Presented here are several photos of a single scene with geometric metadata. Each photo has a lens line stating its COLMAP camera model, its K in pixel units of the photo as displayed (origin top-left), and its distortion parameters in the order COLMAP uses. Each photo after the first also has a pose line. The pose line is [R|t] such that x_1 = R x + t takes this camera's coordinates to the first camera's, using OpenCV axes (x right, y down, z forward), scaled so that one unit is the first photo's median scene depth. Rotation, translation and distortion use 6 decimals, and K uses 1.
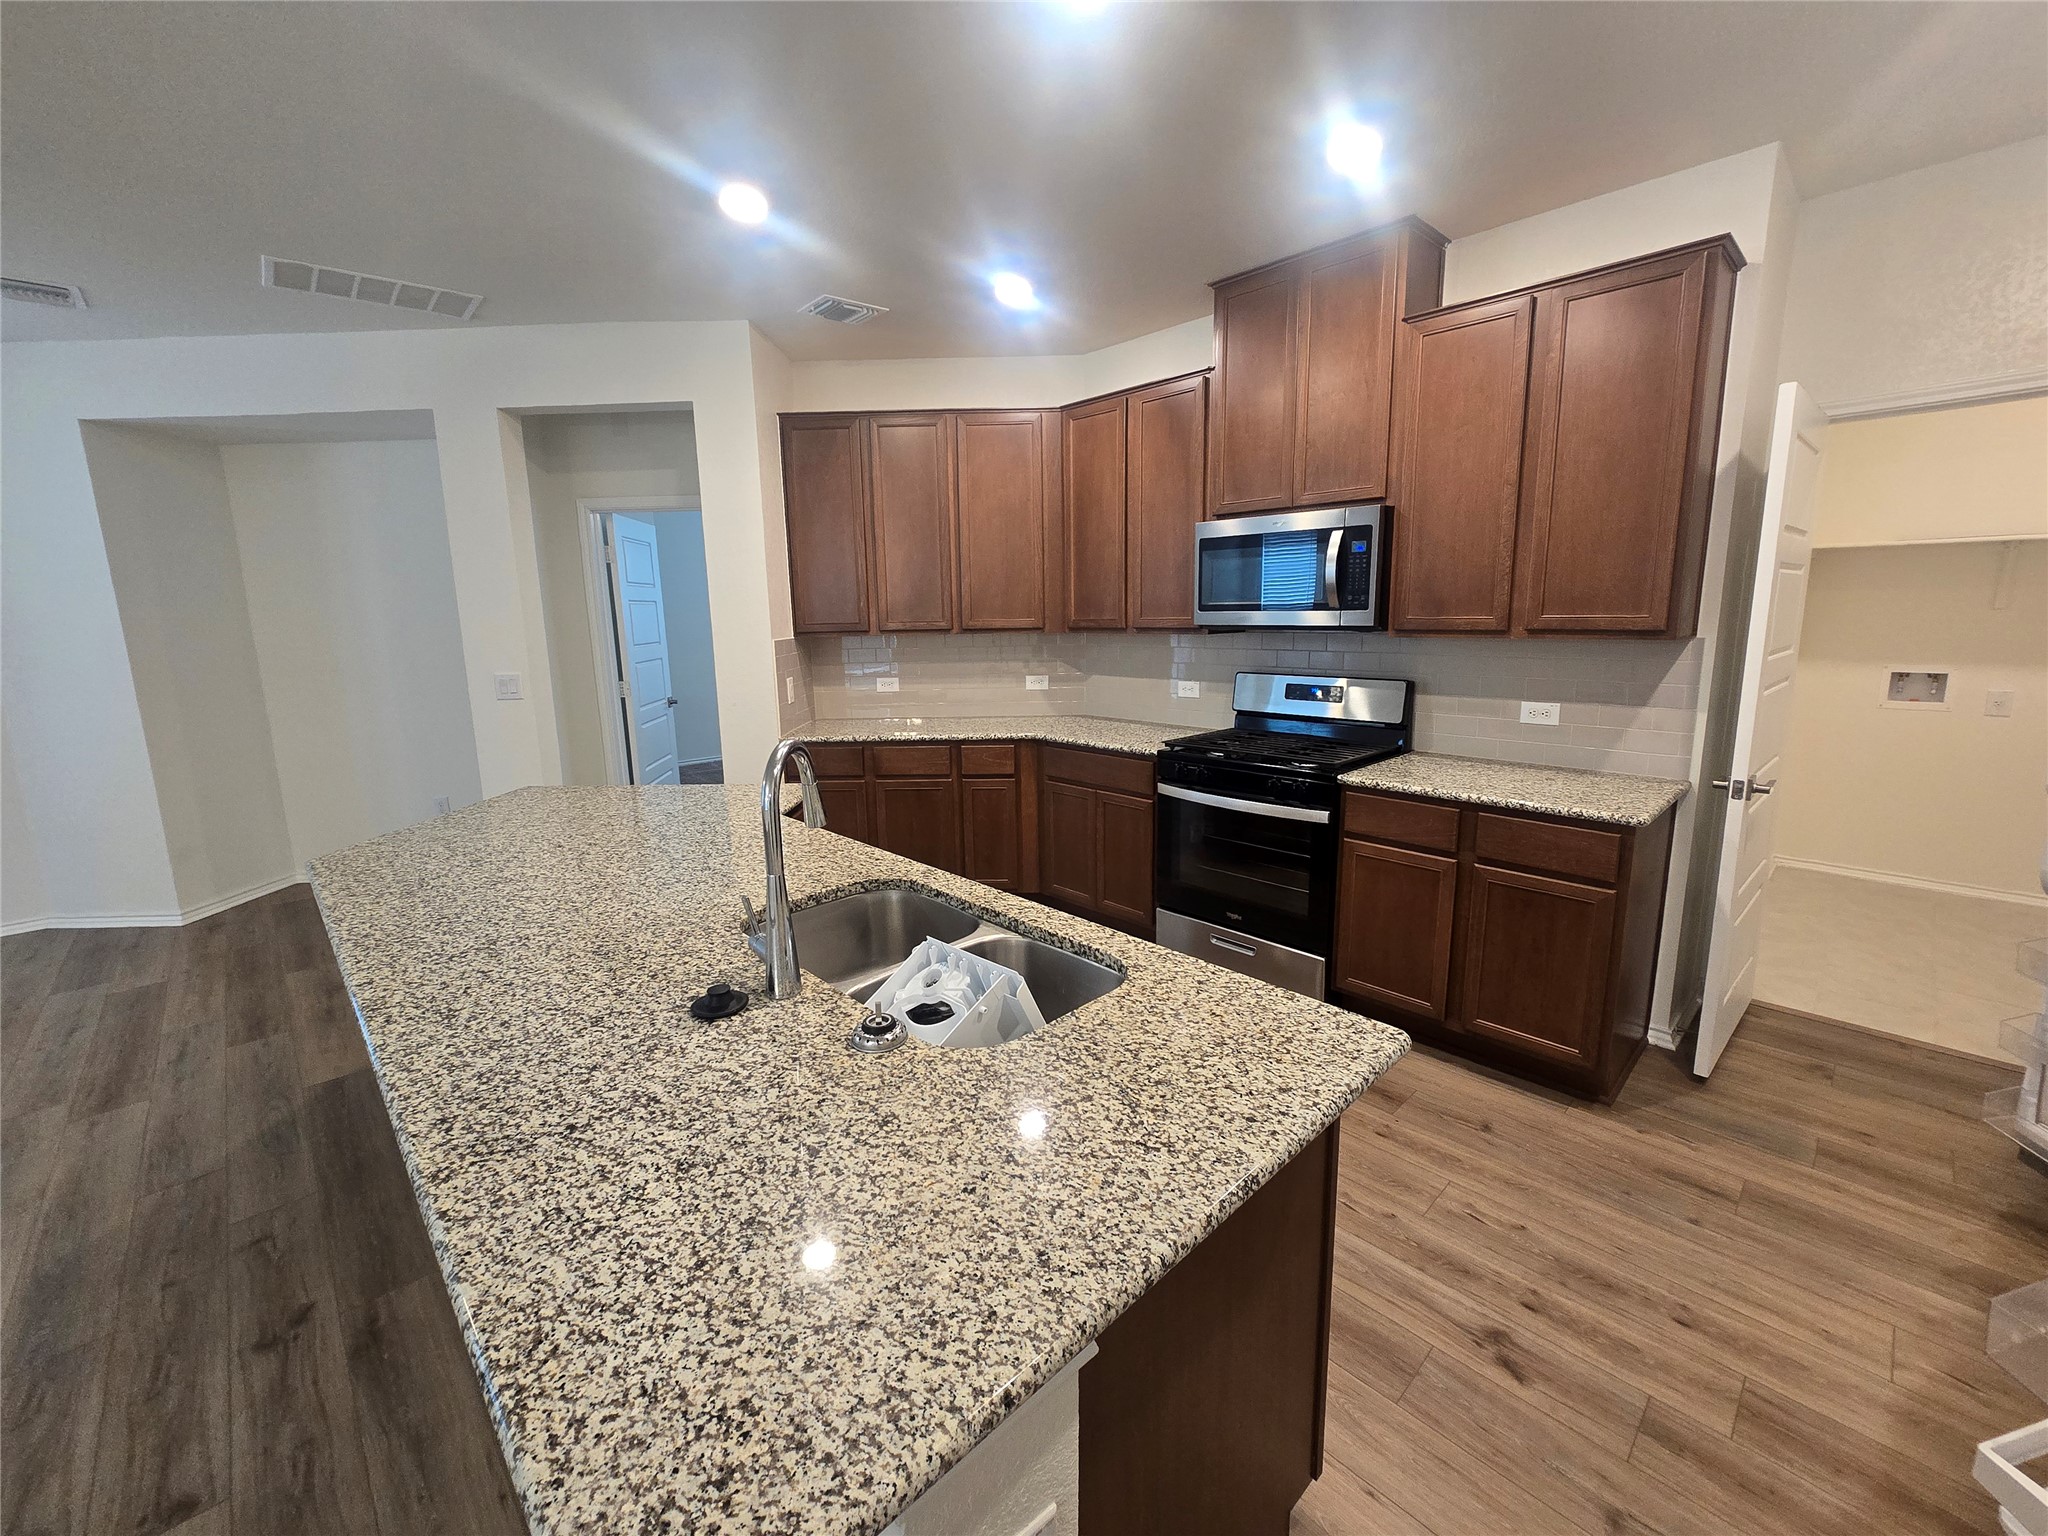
lens RADIAL K [[824.0, 0, 1019.3], [0, 824.0, 769.3], [0, 0, 1]] dist [0.001024, 0.000096]
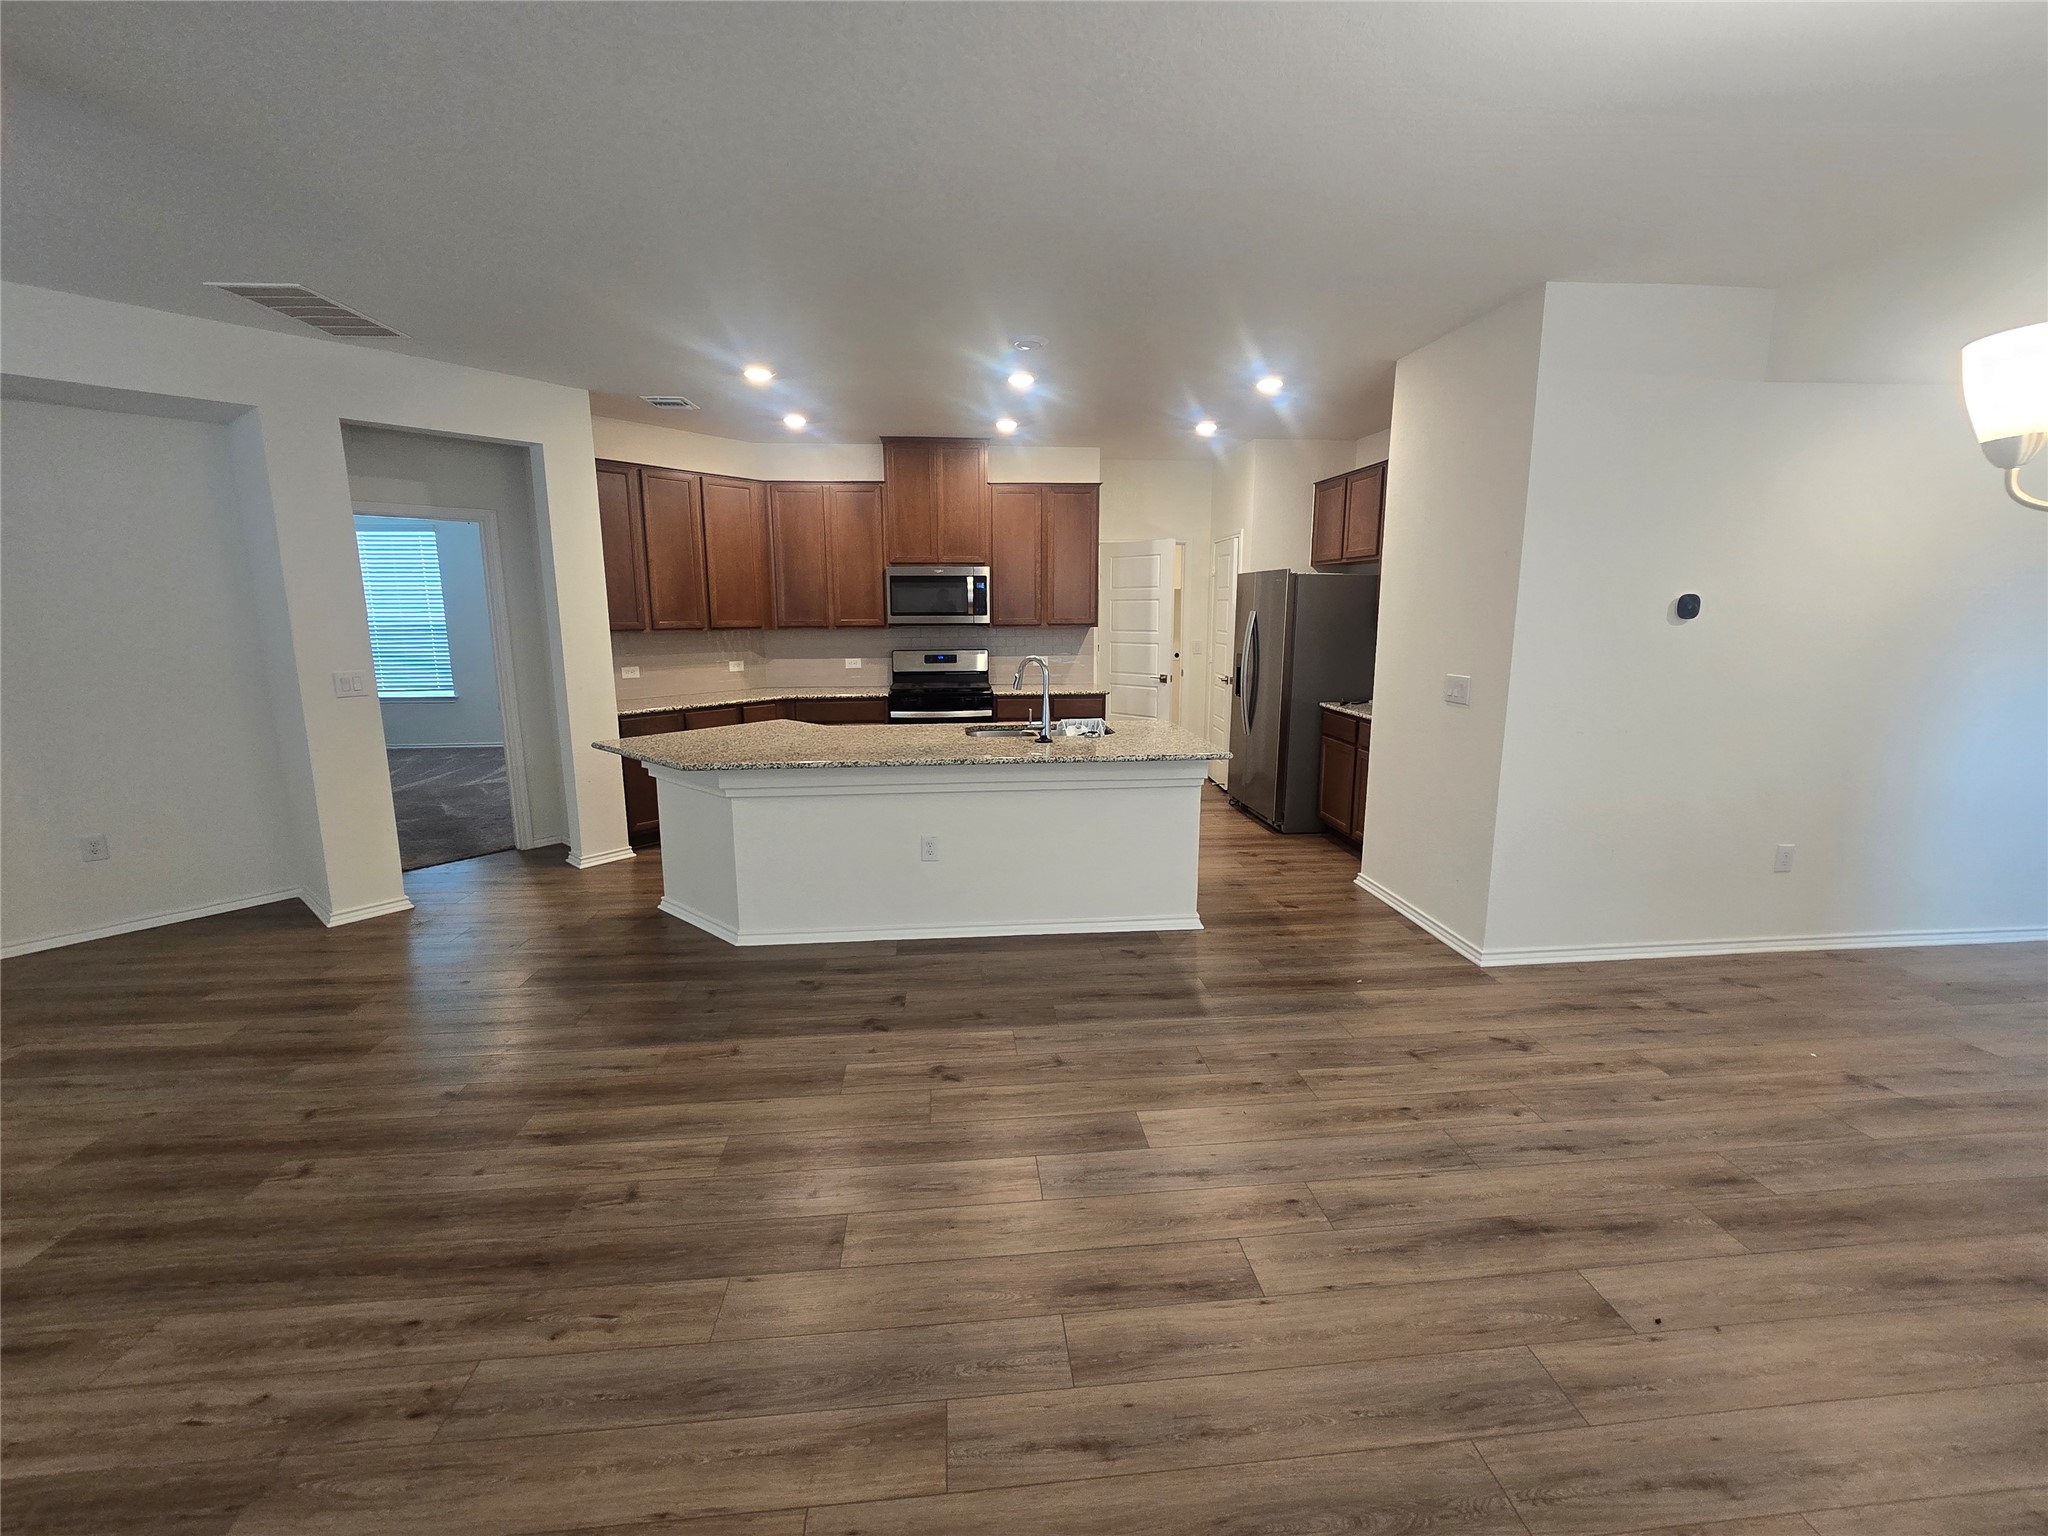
lens RADIAL K [[824.0, 0, 1029.9], [0, 824.0, 755.9], [0, 0, 1]] dist [0.001024, 0.000096]
pose [[0.608361, -0.125076, 0.783743, -1.231154], [0.146976, 0.988178, 0.043615, 0.090310], [-0.779933, 0.088657, 0.619552, -0.379963]]
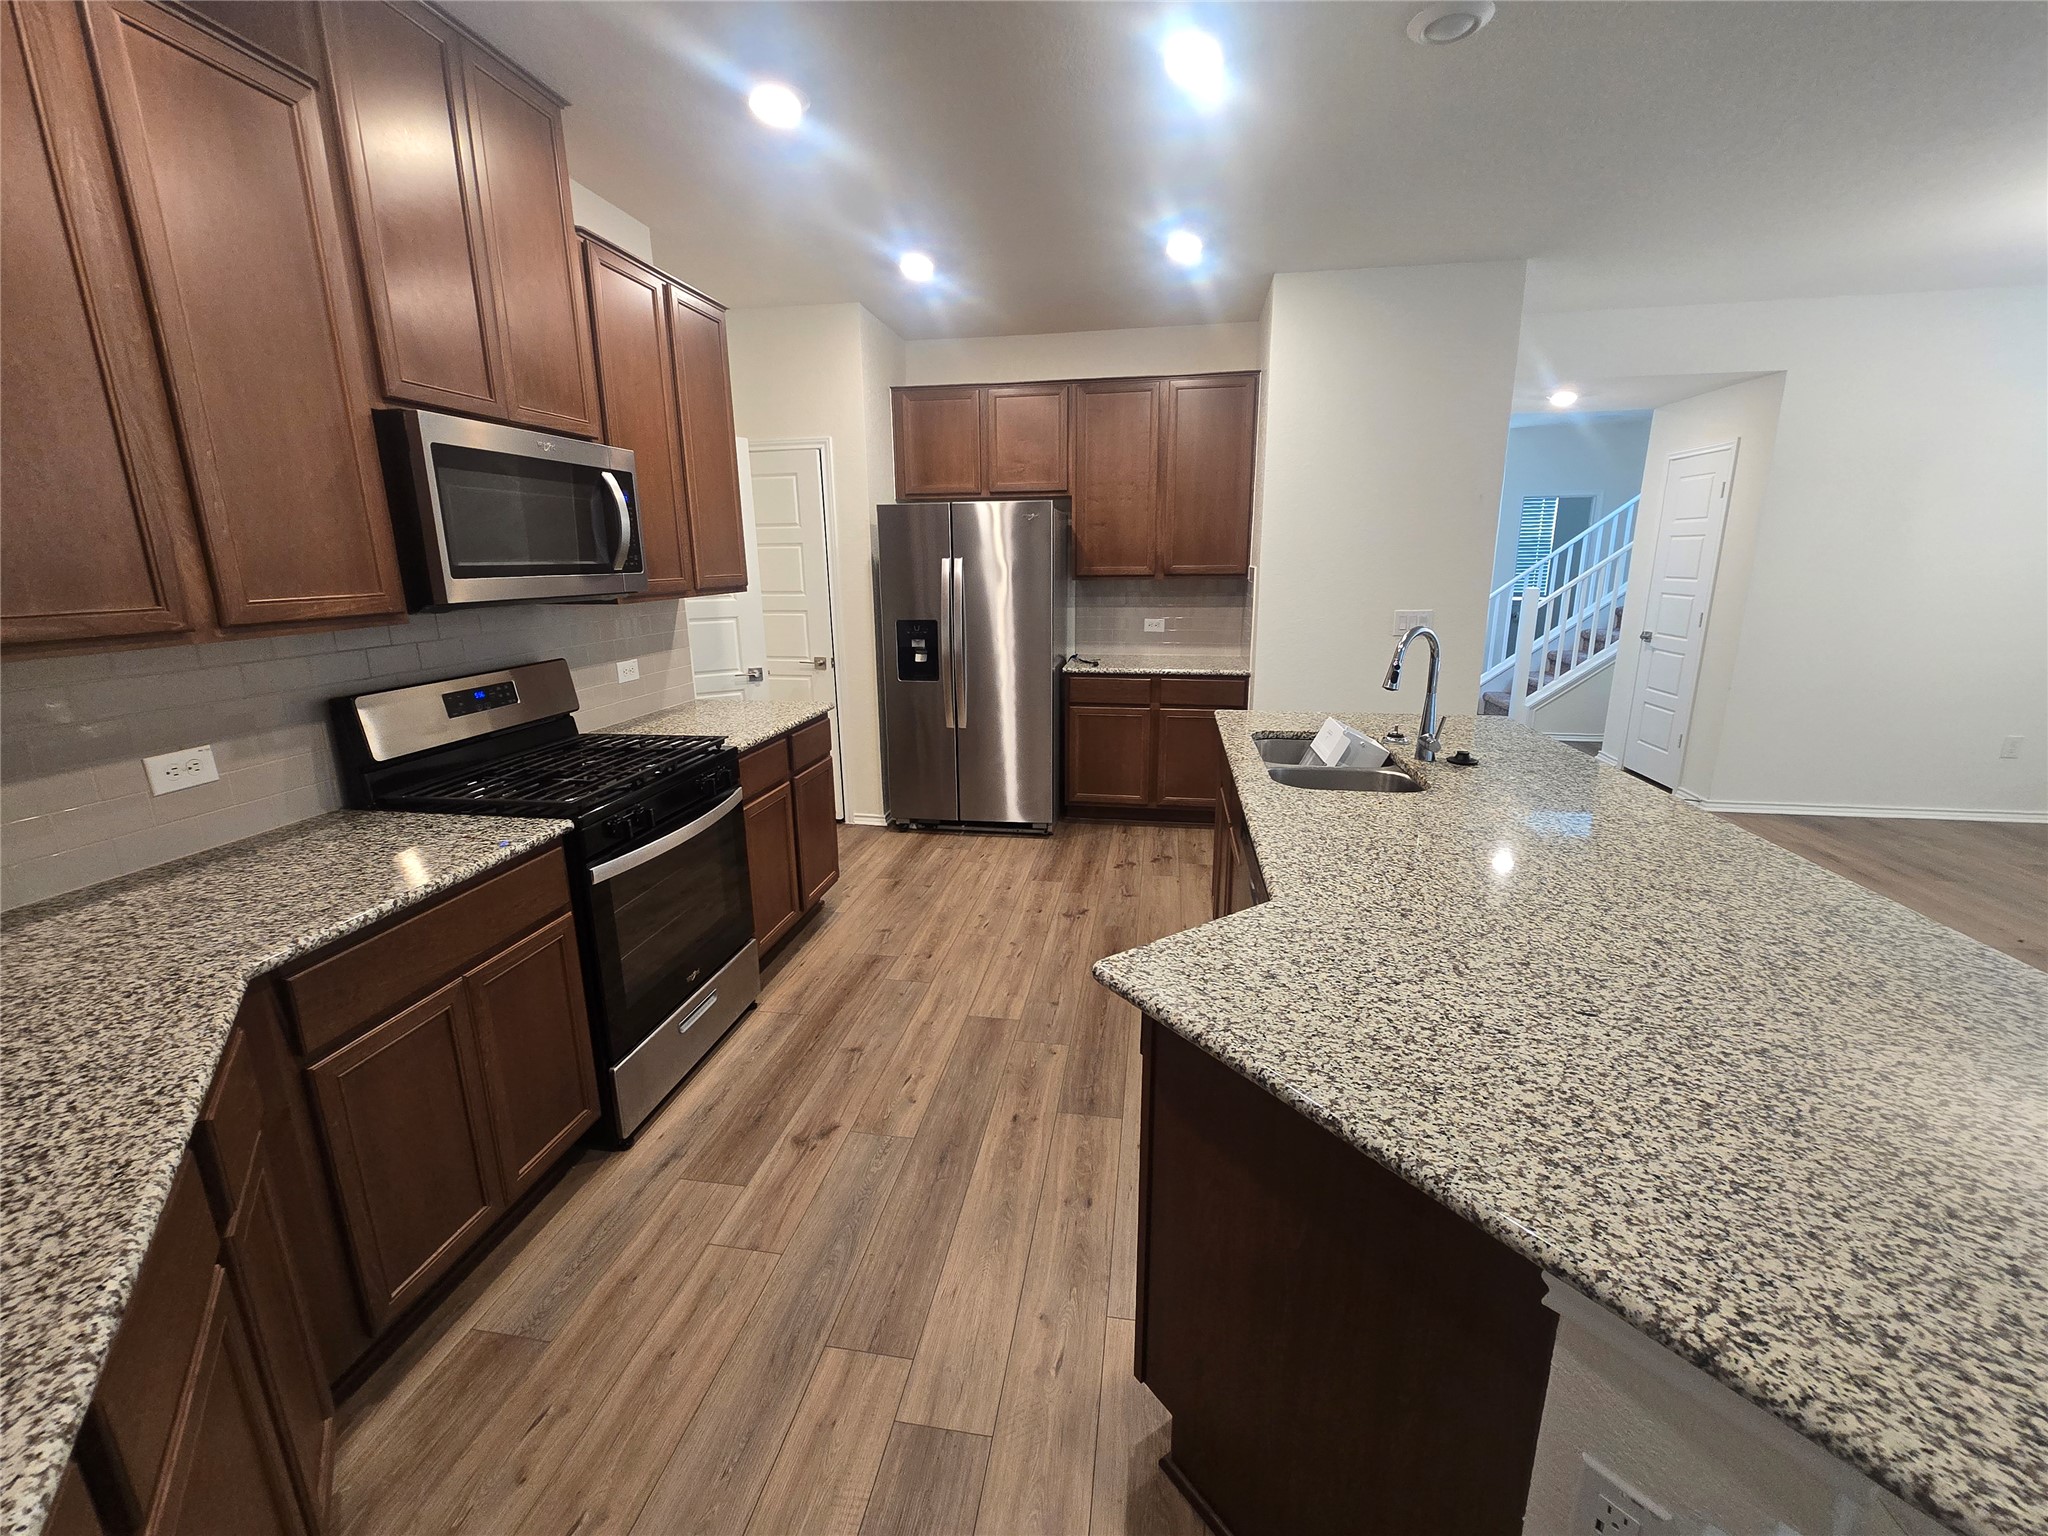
lens RADIAL K [[824.0, 0, 1023.9], [0, 824.0, 769.3], [0, 0, 1]] dist [0.001024, 0.000096]
pose [[-0.600281, -0.176003, 0.780183, -0.543787], [0.176942, 0.922089, 0.344156, -0.231157], [-0.779971, 0.344637, -0.522370, 1.220414]]
